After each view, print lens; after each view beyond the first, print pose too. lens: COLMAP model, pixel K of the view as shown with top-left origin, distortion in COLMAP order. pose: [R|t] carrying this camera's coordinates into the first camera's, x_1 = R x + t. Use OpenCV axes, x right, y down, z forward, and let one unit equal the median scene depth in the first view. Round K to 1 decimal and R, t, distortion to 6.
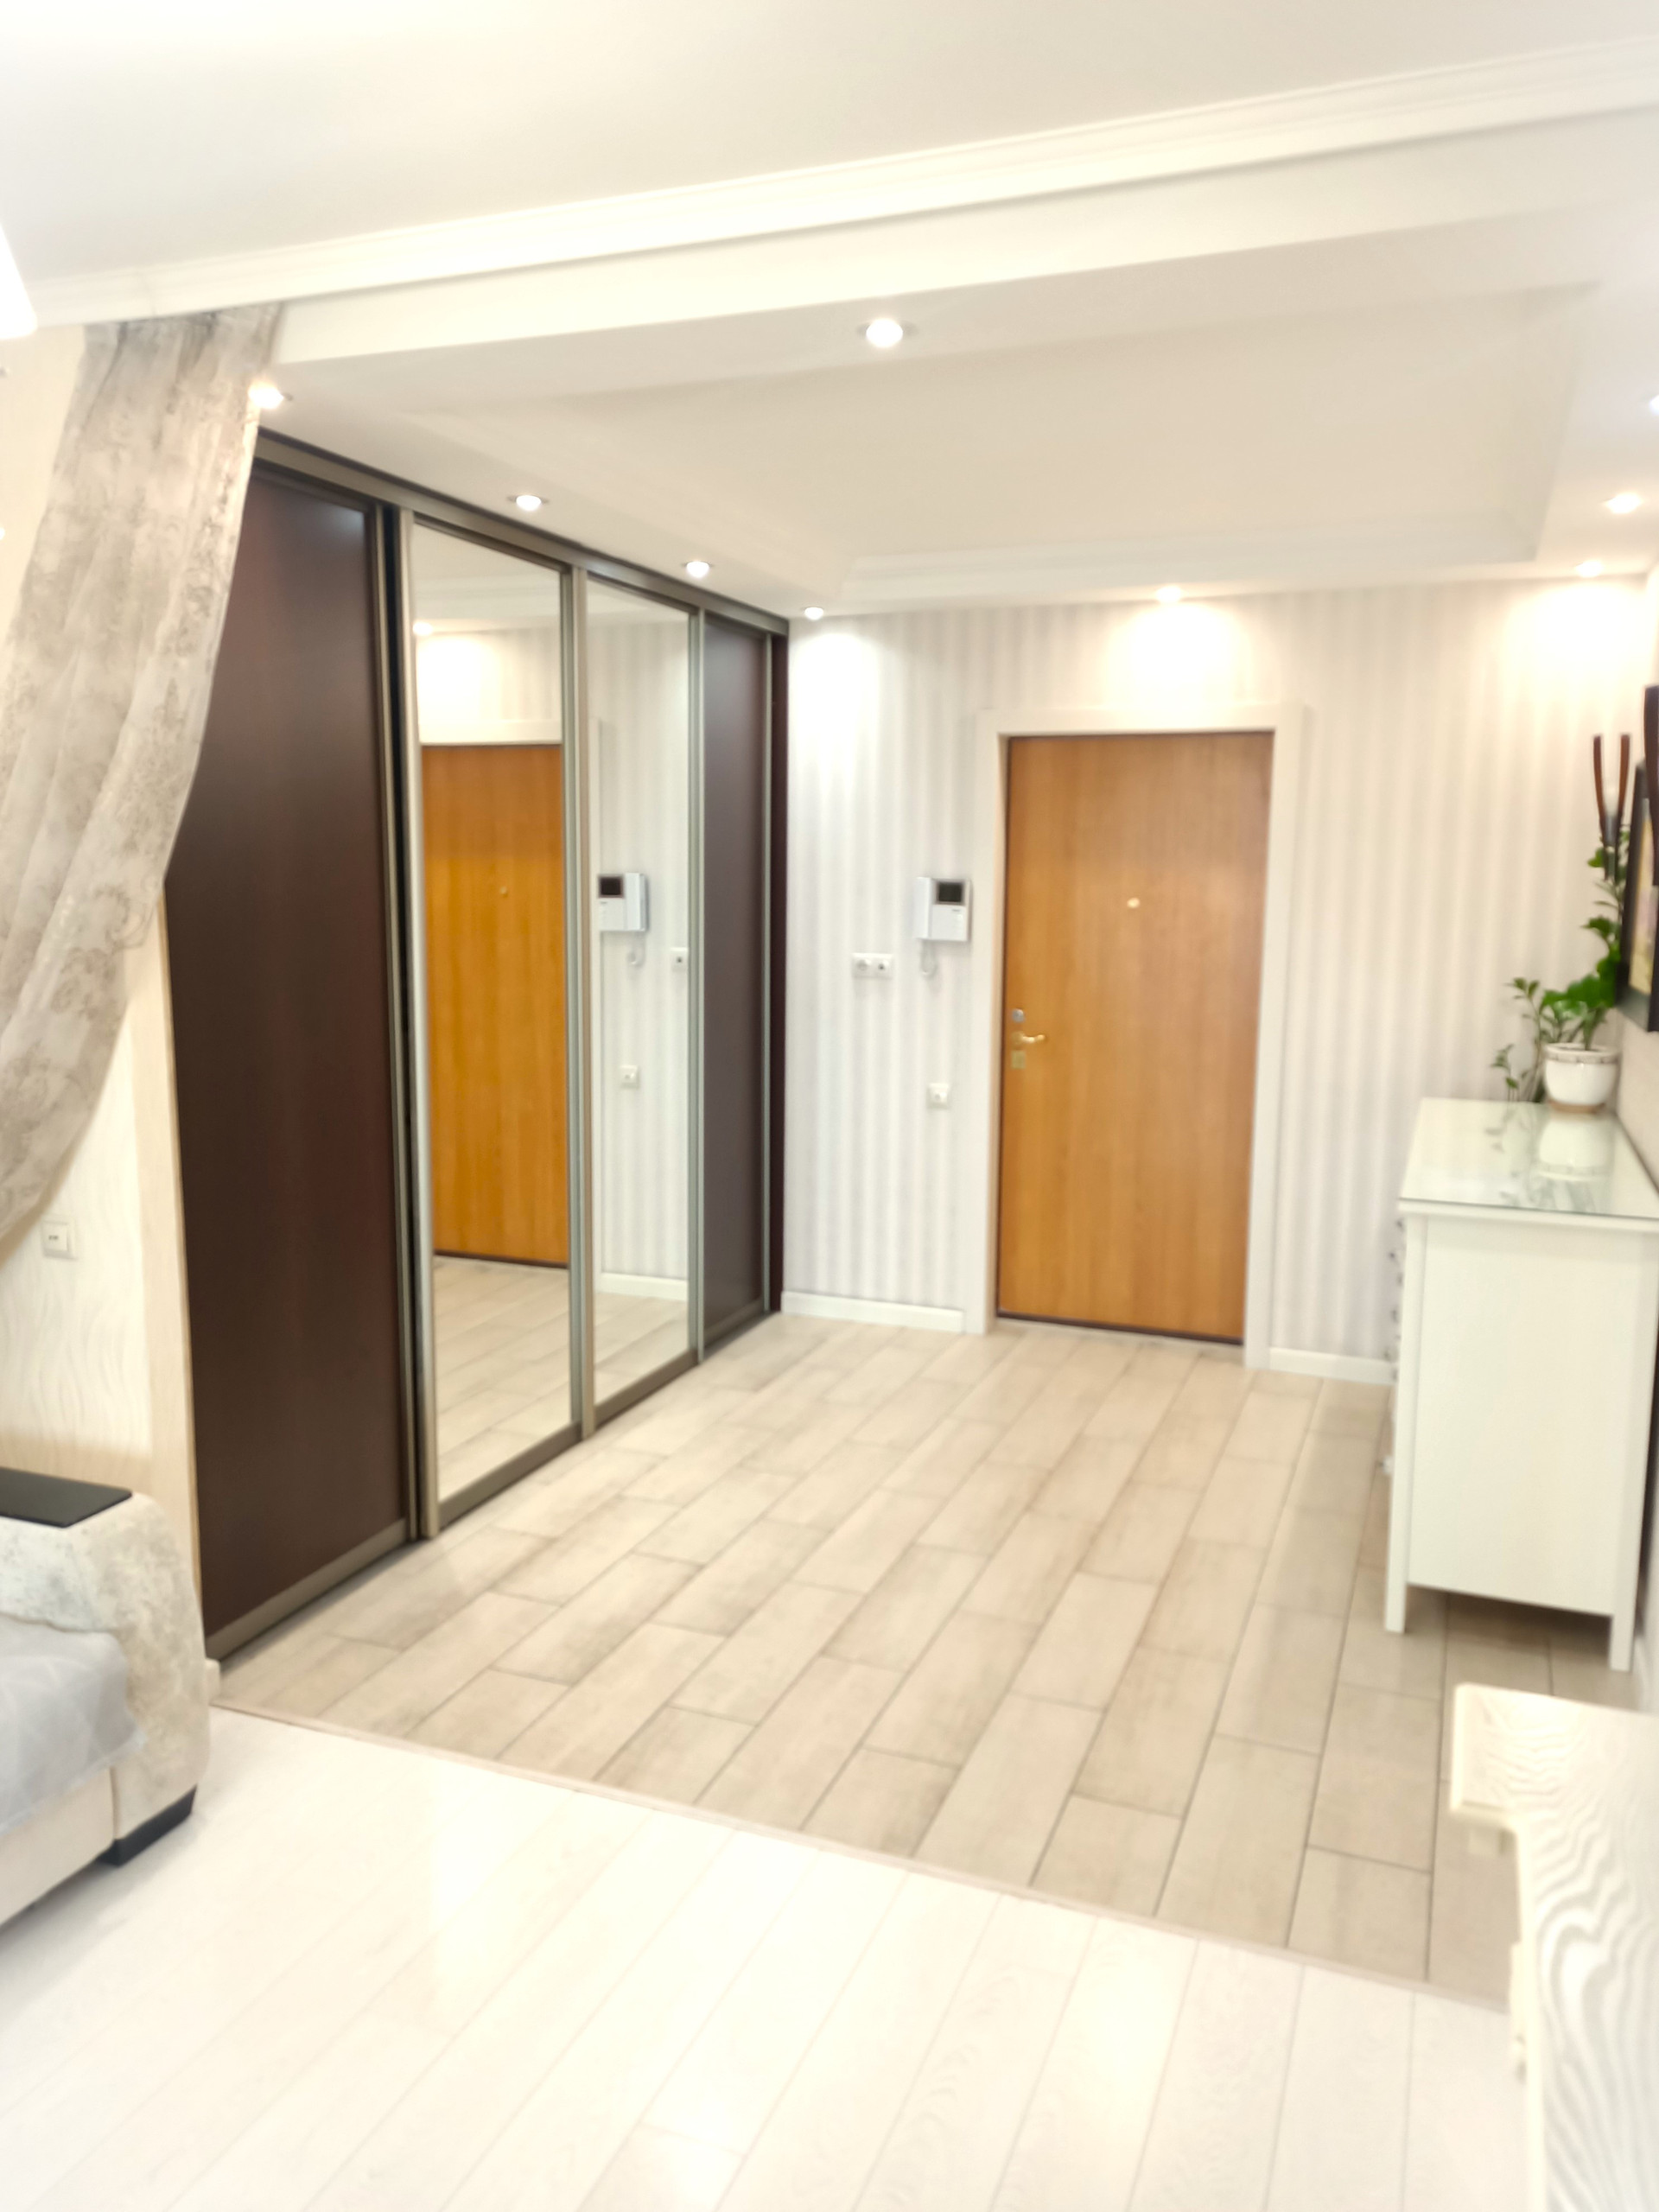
lens RADIAL K [[1646.8, 0, 836.4], [0, 1646.8, 1099.0], [0, 0, 1]] dist [0.050217, -0.008378]
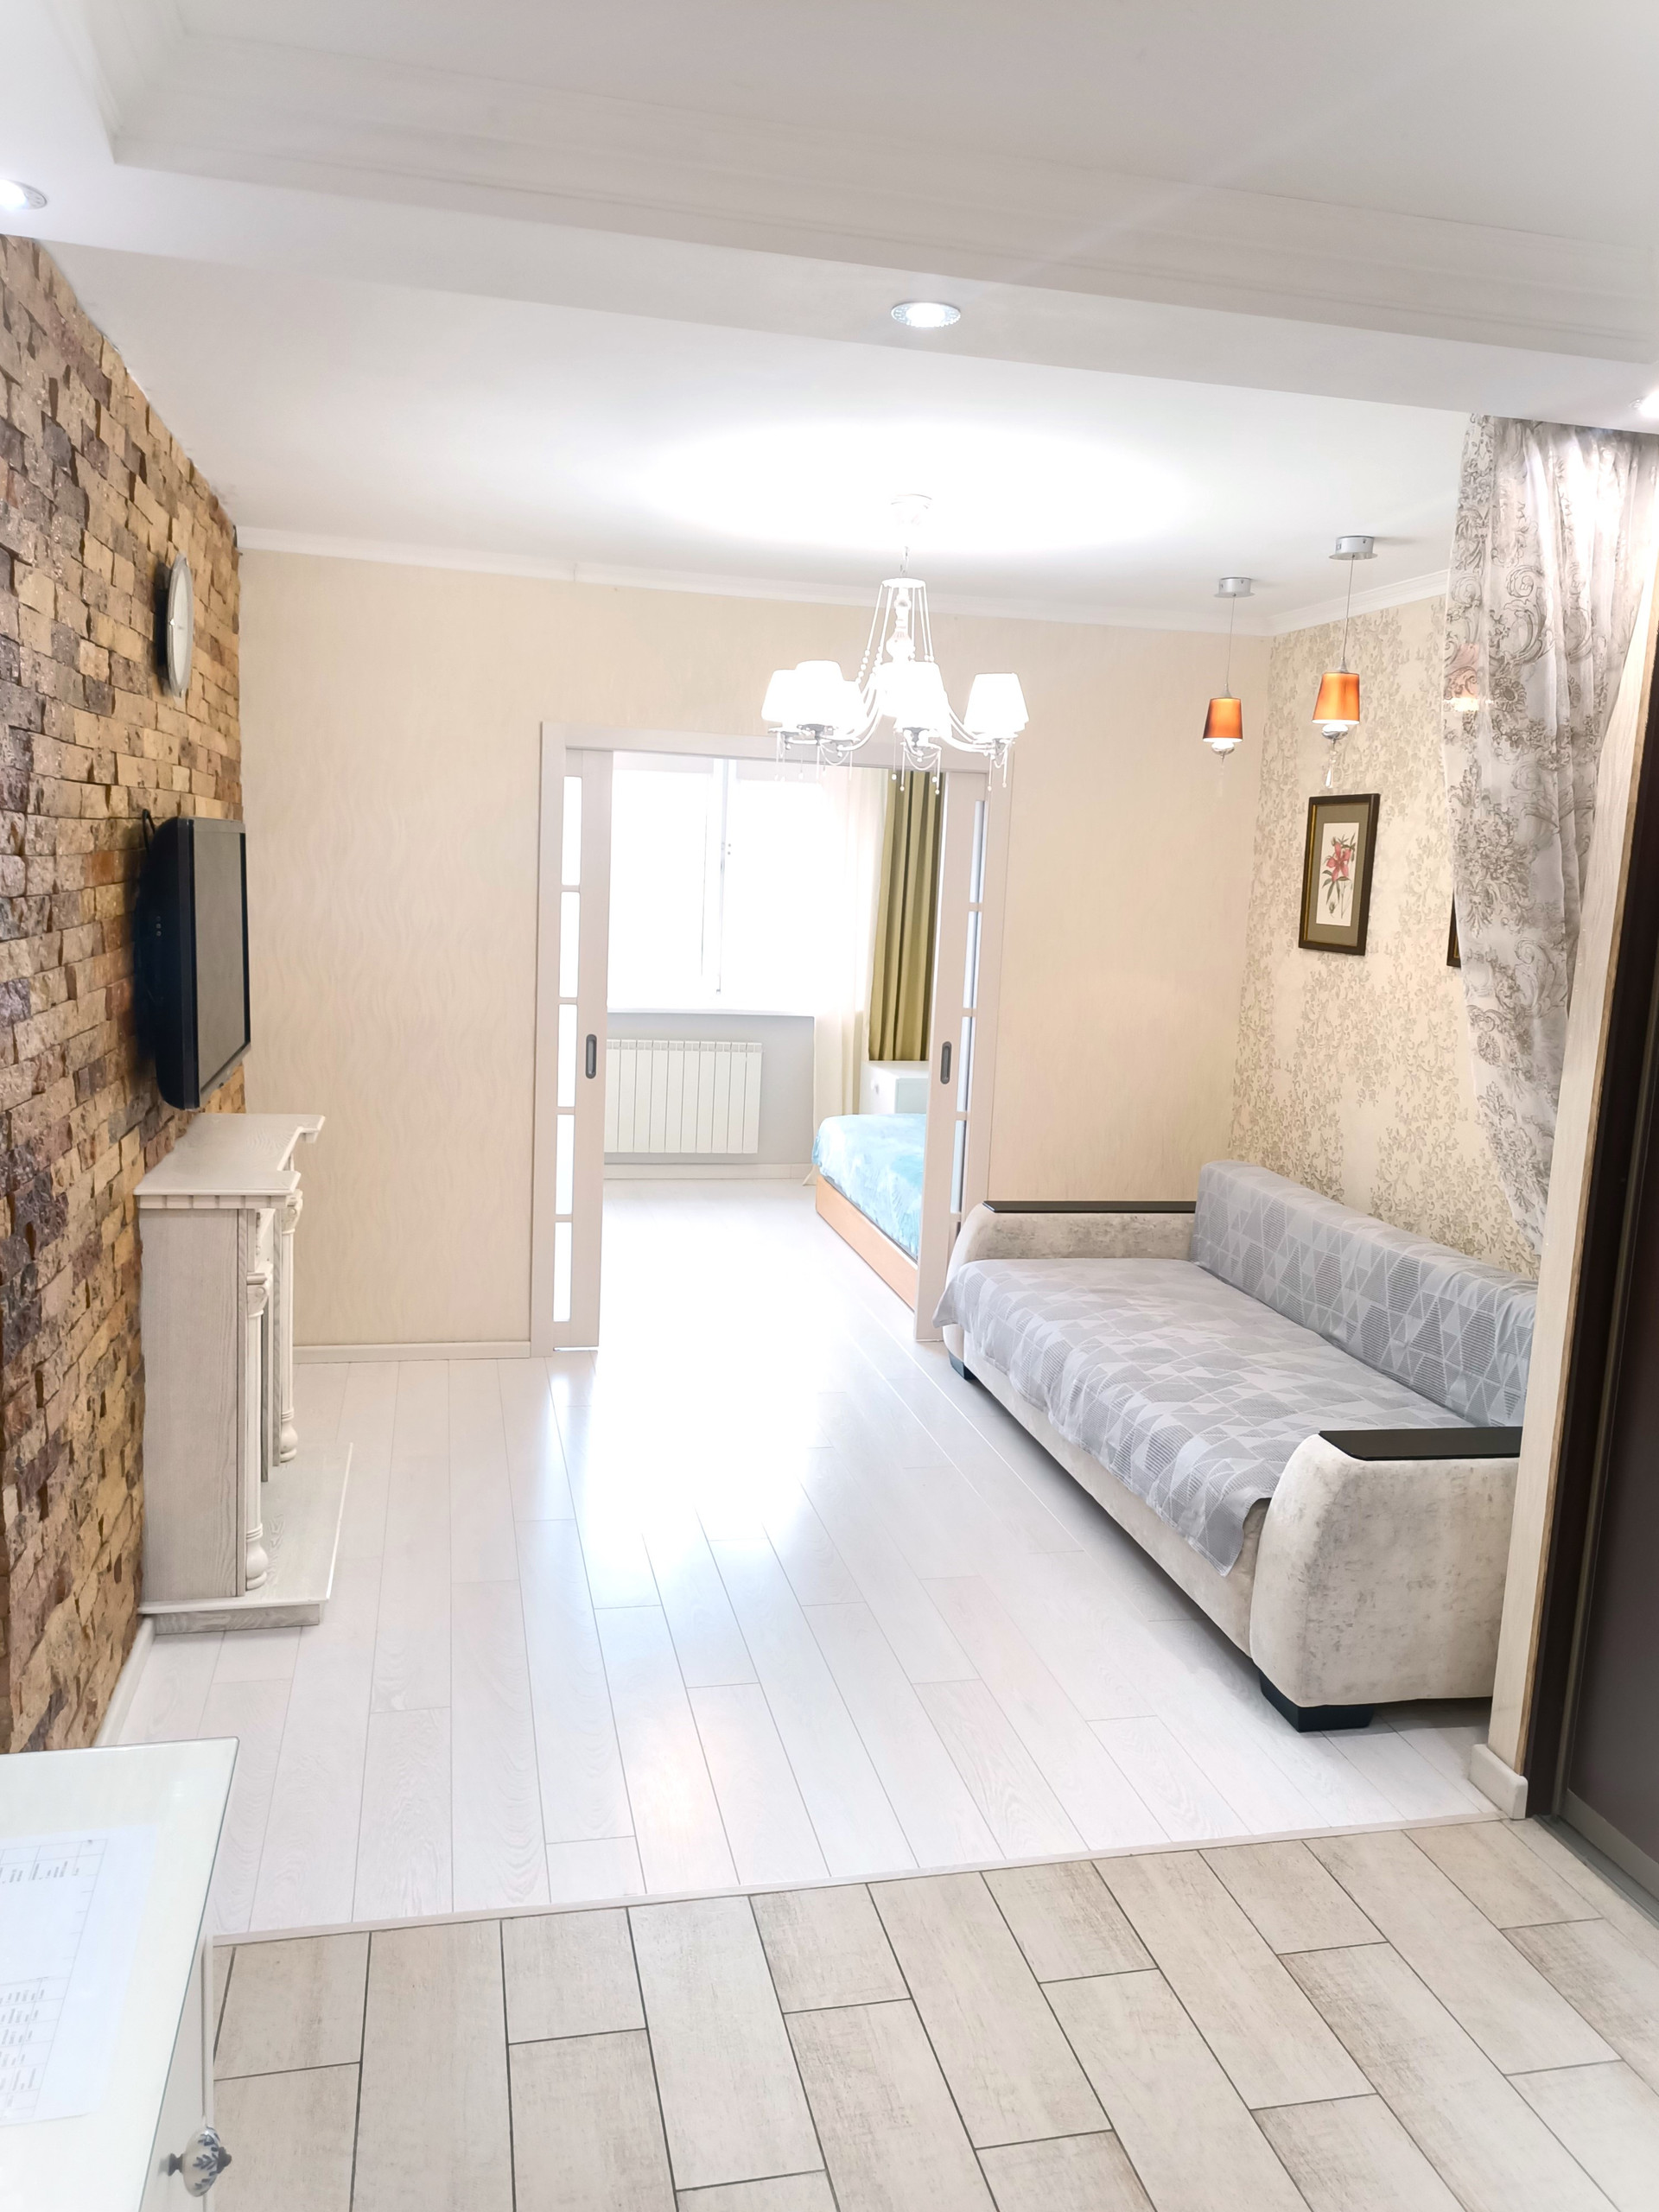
lens RADIAL K [[1646.8, 0, 838.1], [0, 1646.8, 1103.3], [0, 0, 1]] dist [0.050217, -0.008378]
pose [[-0.823283, 0.035443, -0.566523, 0.581049], [-0.133915, 0.957749, 0.254527, -0.274522], [0.551608, 0.285414, -0.783752, 1.773005]]
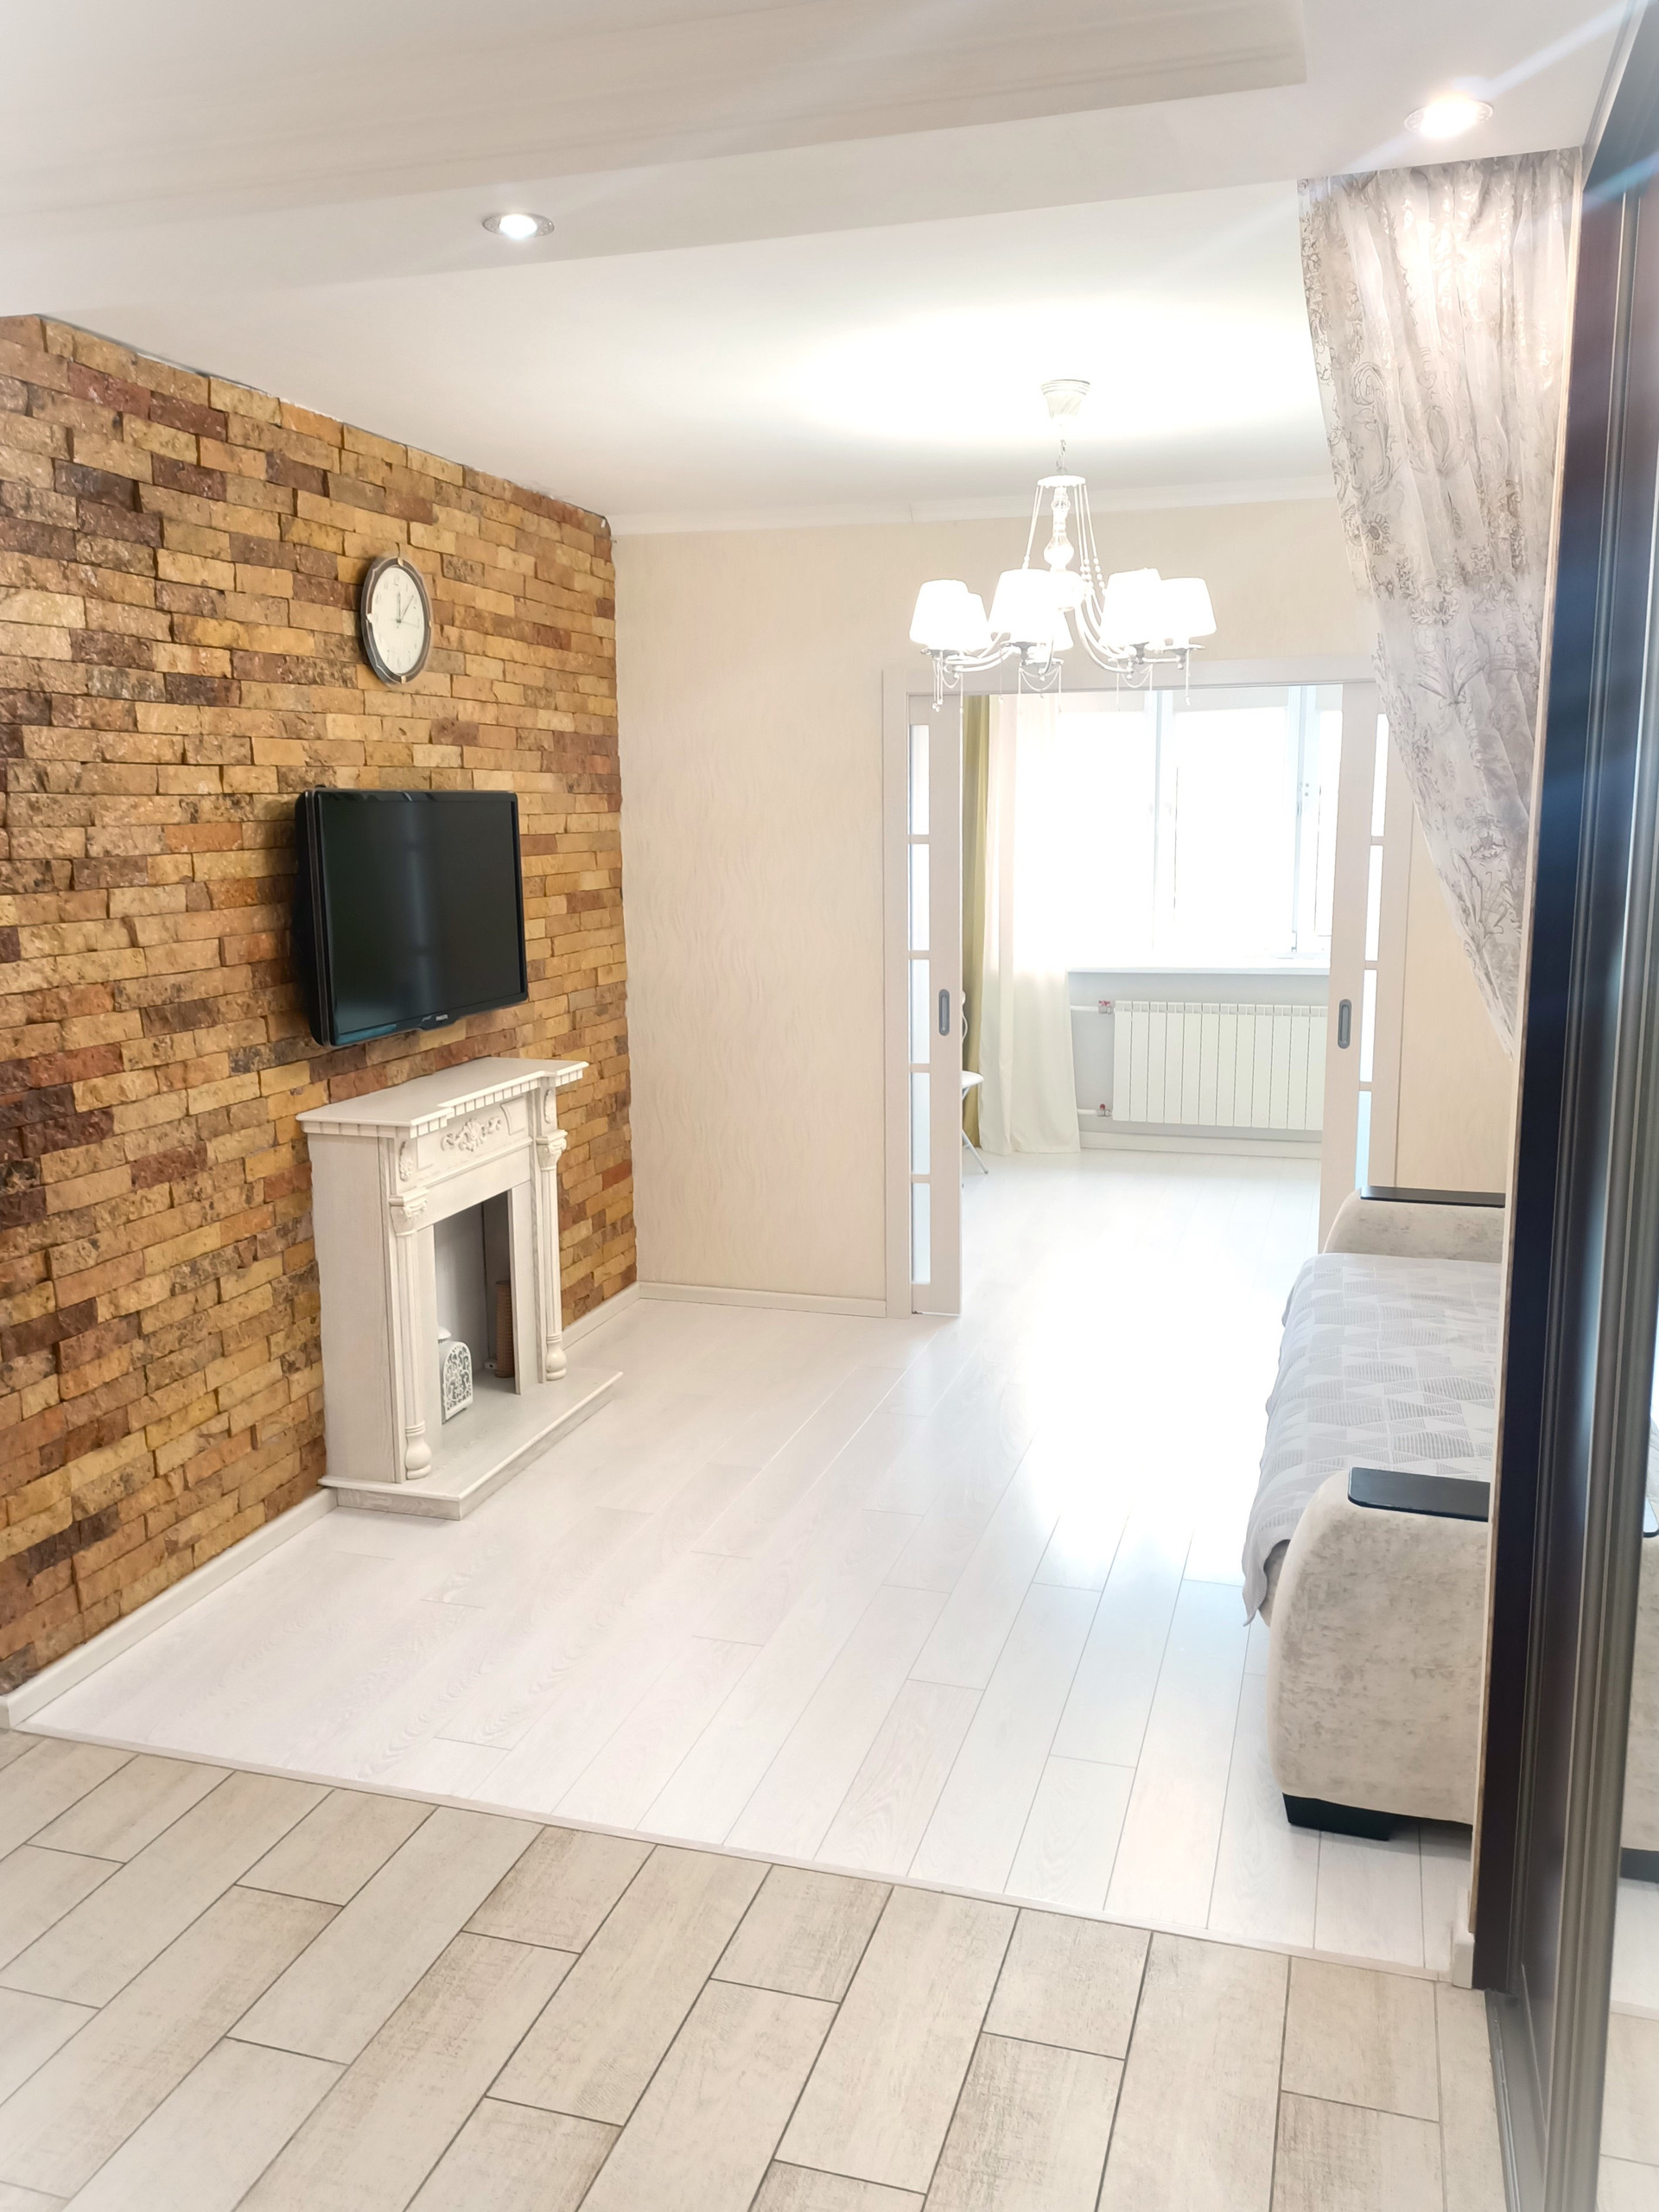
lens RADIAL K [[1742.3, 0, 837.8], [0, 1742.3, 1100.3], [0, 0, 1]] dist [0.046193, -0.001478]
pose [[-0.996879, 0.011373, -0.078121, -0.055516], [-0.013026, 0.952310, 0.304854, -0.306141], [0.077862, 0.304920, -0.949190, 2.000827]]
